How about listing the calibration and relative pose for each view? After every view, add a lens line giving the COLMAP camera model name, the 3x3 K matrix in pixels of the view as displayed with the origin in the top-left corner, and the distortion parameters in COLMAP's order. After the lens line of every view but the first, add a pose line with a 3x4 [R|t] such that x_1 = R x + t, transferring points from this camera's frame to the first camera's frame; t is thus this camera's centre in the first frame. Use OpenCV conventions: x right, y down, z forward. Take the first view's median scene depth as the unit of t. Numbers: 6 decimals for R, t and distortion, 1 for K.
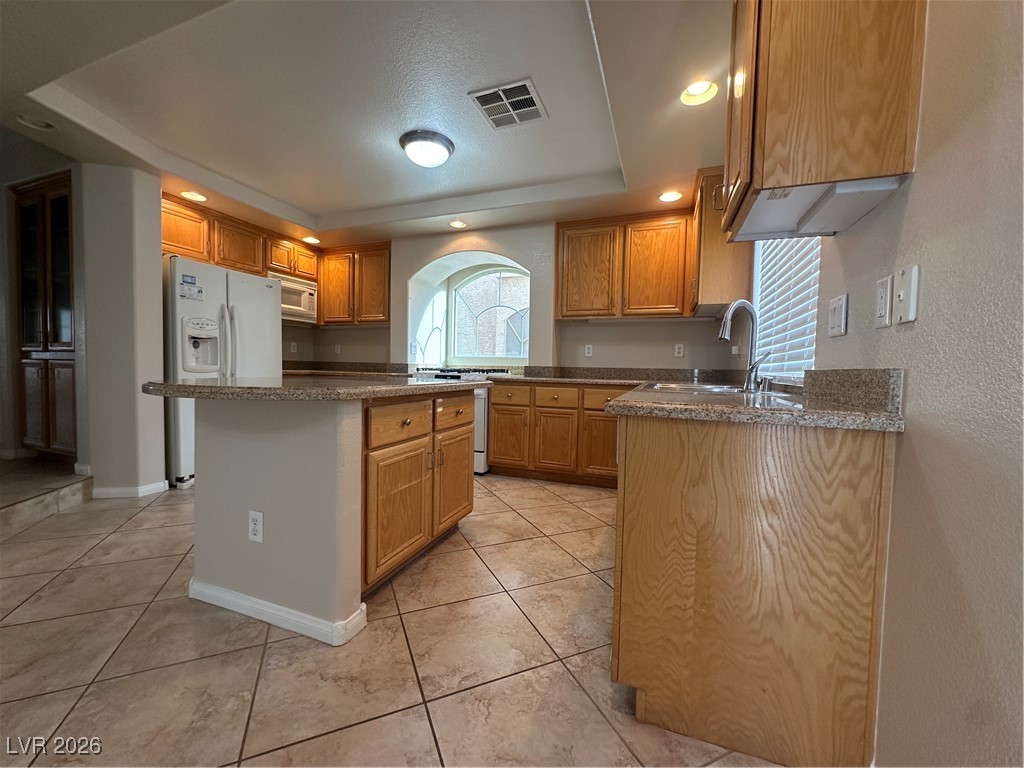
lens RADIAL K [[408.1, 0, 510.3], [0, 408.1, 383.6], [0, 0, 1]] dist [-0.002652, 0.000487]
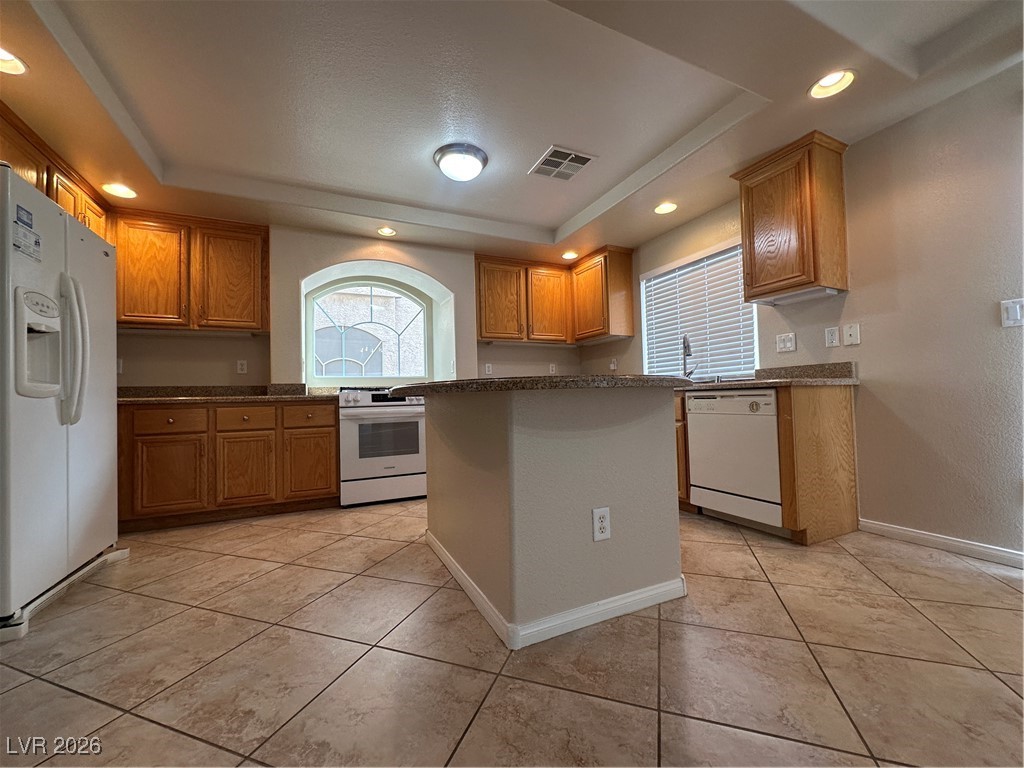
lens RADIAL K [[408.1, 0, 510.3], [0, 408.1, 383.6], [0, 0, 1]] dist [-0.002652, 0.000487]
pose [[0.693869, -0.014509, 0.719955, -0.680289], [0.069679, 0.996458, -0.047074, 0.020063], [-0.716722, 0.082829, 0.692423, 0.205219]]
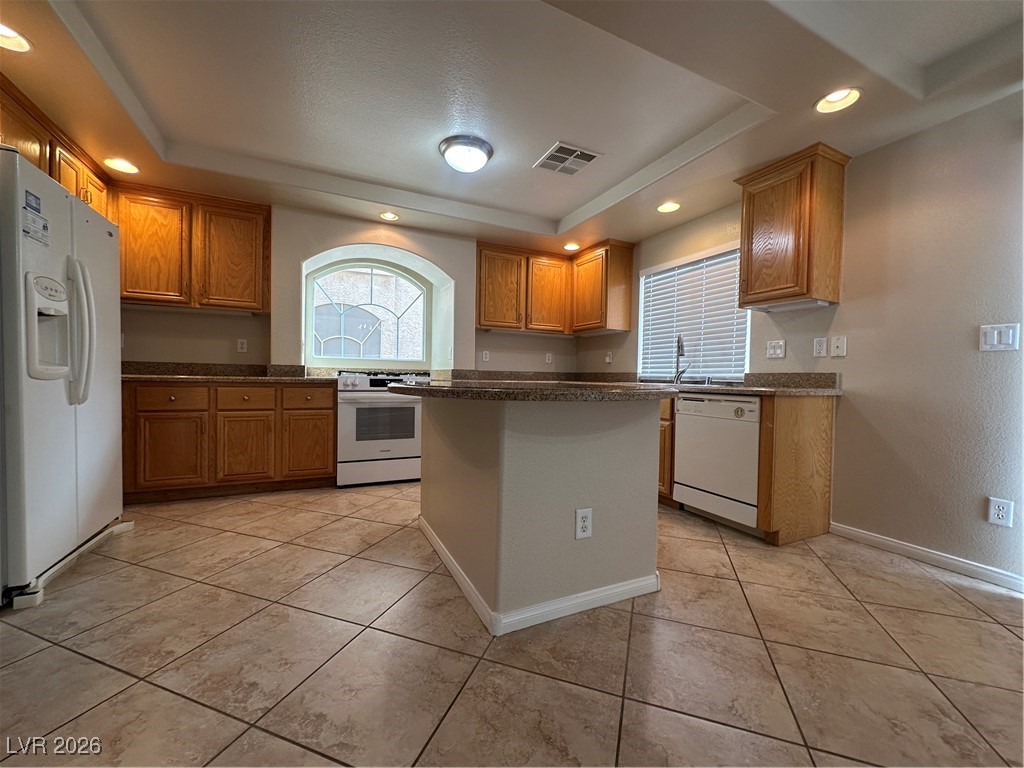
lens RADIAL K [[408.1, 0, 510.3], [0, 408.1, 383.6], [0, 0, 1]] dist [-0.002652, 0.000487]
pose [[0.689471, -0.021182, 0.724004, -0.692706], [0.024934, 0.999674, 0.005502, -0.009414], [-0.723884, 0.014259, 0.689774, 0.186296]]
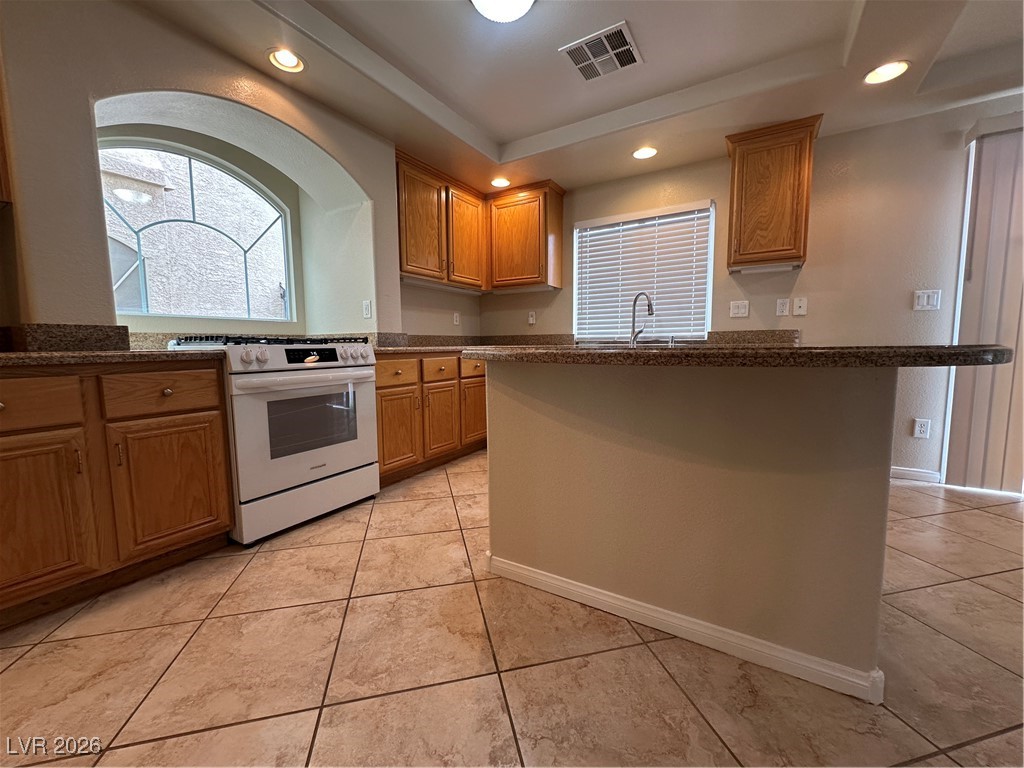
lens RADIAL K [[408.1, 0, 510.3], [0, 408.1, 383.6], [0, 0, 1]] dist [-0.002652, 0.000487]
pose [[0.183368, -0.117092, 0.976046, -0.713289], [0.051921, 0.992649, 0.109329, -0.022328], [-0.981672, 0.030629, 0.188099, 0.707288]]
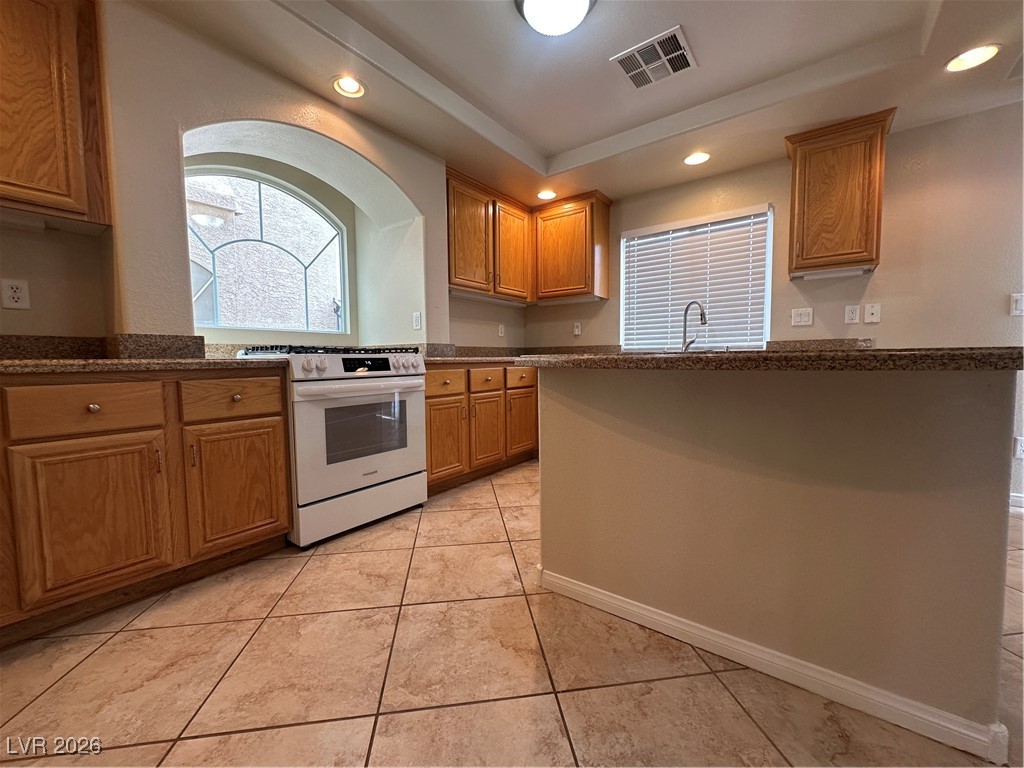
lens RADIAL K [[408.1, 0, 510.3], [0, 408.1, 383.6], [0, 0, 1]] dist [-0.002652, 0.000487]
pose [[0.276813, -0.083465, 0.957292, -0.711084], [0.054153, 0.995992, 0.071180, -0.016366], [-0.959397, 0.032137, 0.280223, 0.723655]]
